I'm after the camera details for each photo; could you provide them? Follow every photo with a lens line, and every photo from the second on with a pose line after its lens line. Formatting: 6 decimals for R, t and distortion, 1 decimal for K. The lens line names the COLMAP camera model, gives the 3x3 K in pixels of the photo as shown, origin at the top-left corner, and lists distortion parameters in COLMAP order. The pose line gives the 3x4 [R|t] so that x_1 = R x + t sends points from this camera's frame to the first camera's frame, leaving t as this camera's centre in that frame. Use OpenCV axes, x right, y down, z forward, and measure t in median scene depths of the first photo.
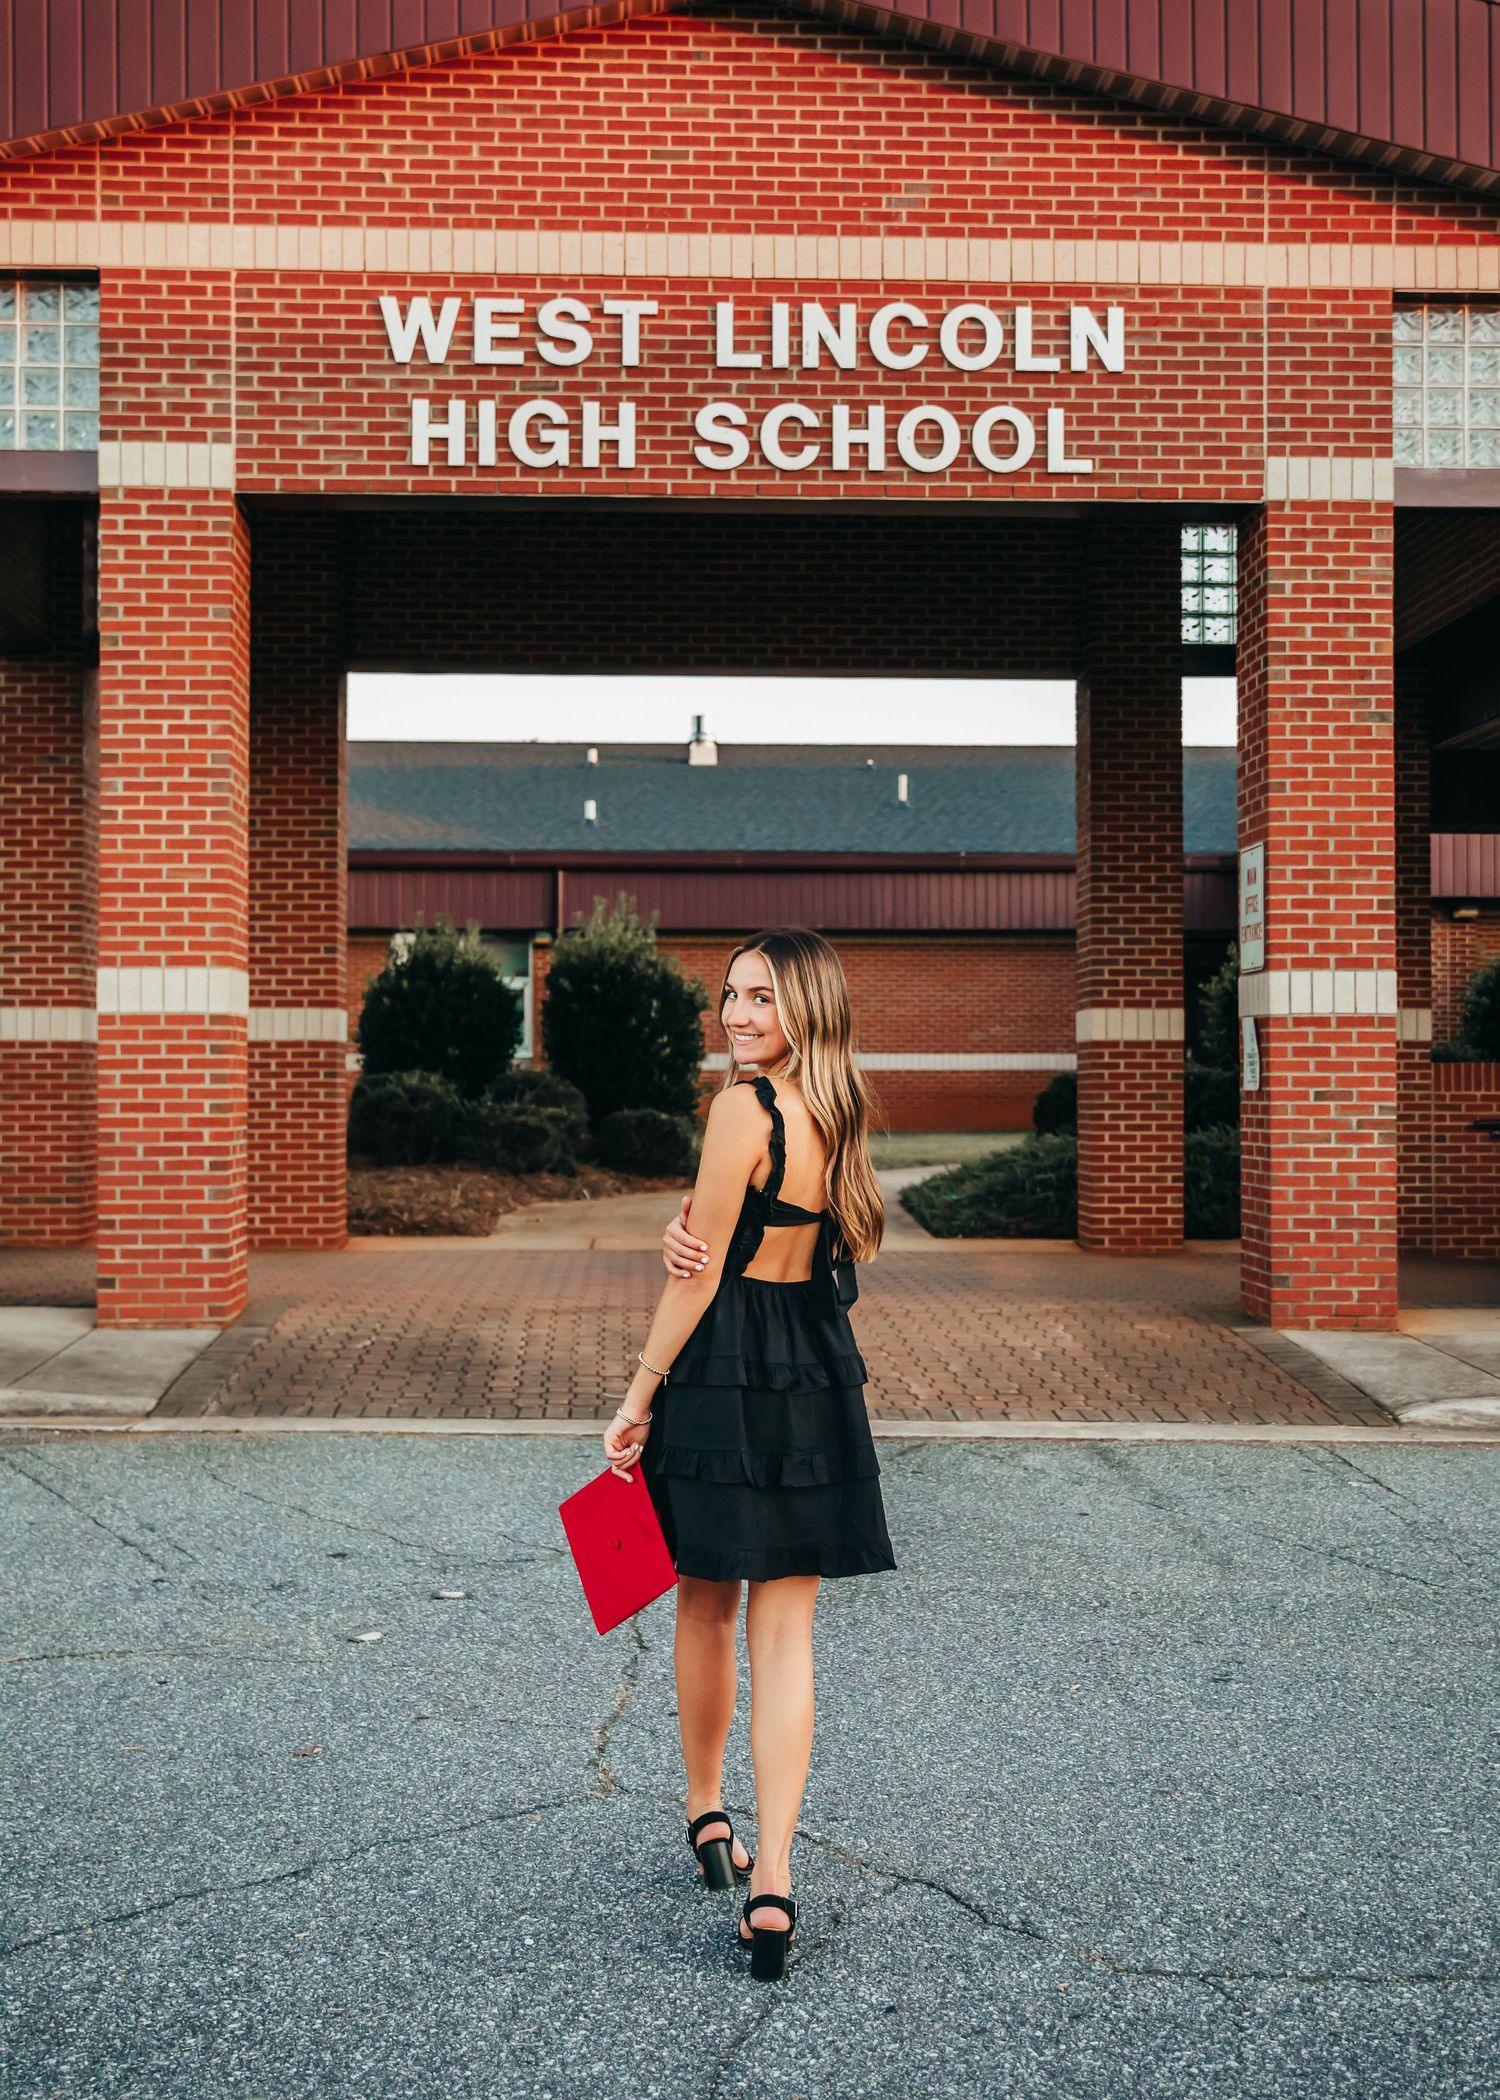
lens RADIAL K [[2341.4, 0, 751.3], [0, 2341.4, 1071.2], [0, 0, 1]] dist [0.027161, 0.000000]
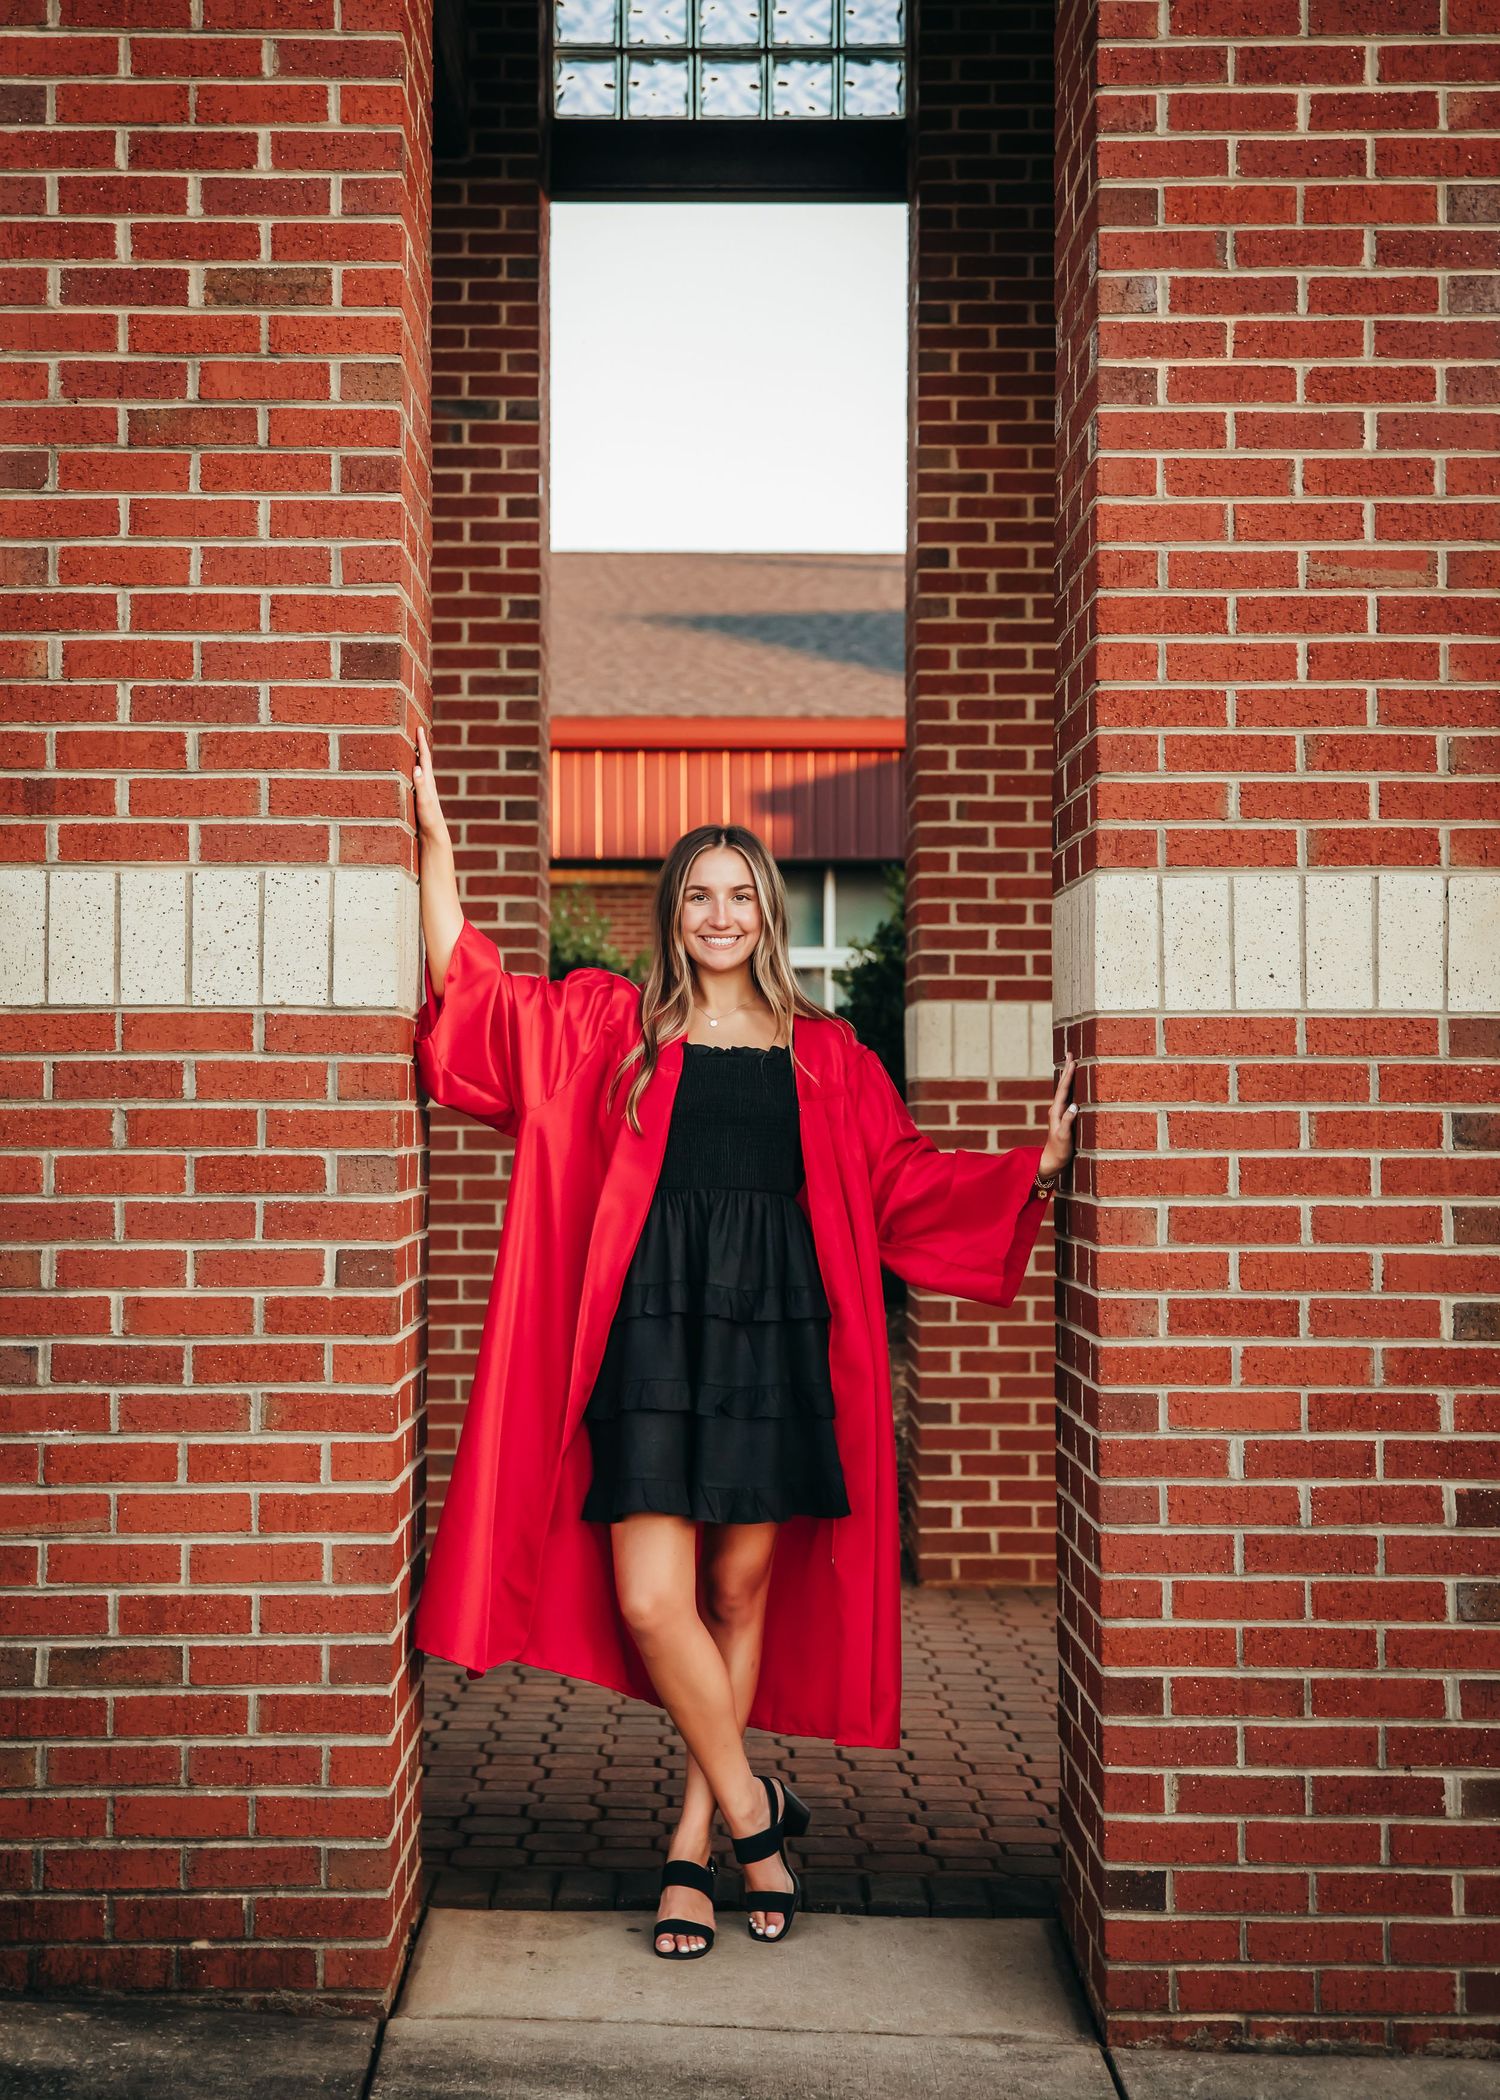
lens RADIAL K [[3525.0, 0, 749.8], [0, 3525.0, 1034.8], [0, 0, 1]] dist [0.075006, 0.000000]
pose [[0.998479, 0.004135, -0.054980, -0.298179], [-0.005183, 0.999807, -0.018946, -0.012817], [0.054891, 0.019202, 0.998308, 0.524978]]
